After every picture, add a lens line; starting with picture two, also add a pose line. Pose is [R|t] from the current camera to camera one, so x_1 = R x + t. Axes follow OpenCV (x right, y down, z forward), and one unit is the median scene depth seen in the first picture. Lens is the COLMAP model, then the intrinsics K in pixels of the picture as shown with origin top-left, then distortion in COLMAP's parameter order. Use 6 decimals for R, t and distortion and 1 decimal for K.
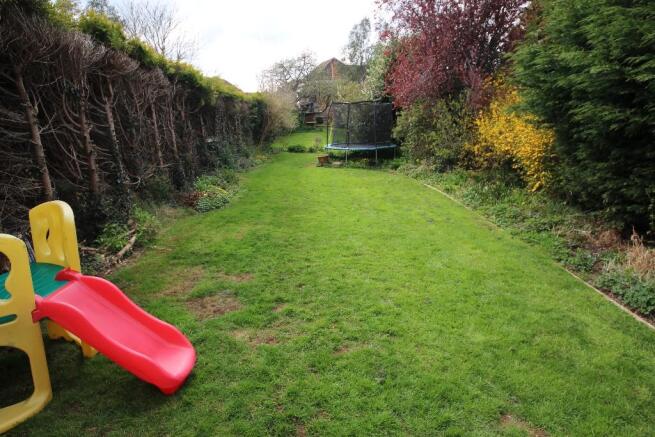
lens RADIAL K [[371.2, 0, 328.9], [0, 371.2, 223.2], [0, 0, 1]] dist [0.007760, -0.002127]
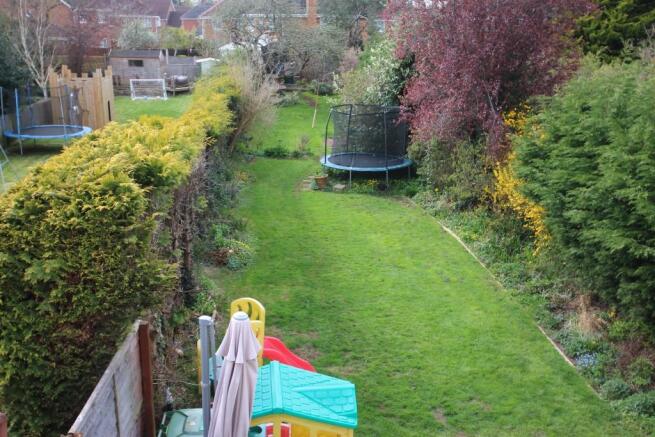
lens RADIAL K [[691.2, 0, 326.1], [0, 691.2, 216.4], [0, 0, 1]] dist [0.023421, 0.000000]
pose [[0.997487, 0.003847, 0.070751, -0.230582], [-0.003617, 0.999988, -0.003368, -0.186388], [-0.070763, 0.003103, 0.997488, -1.027213]]
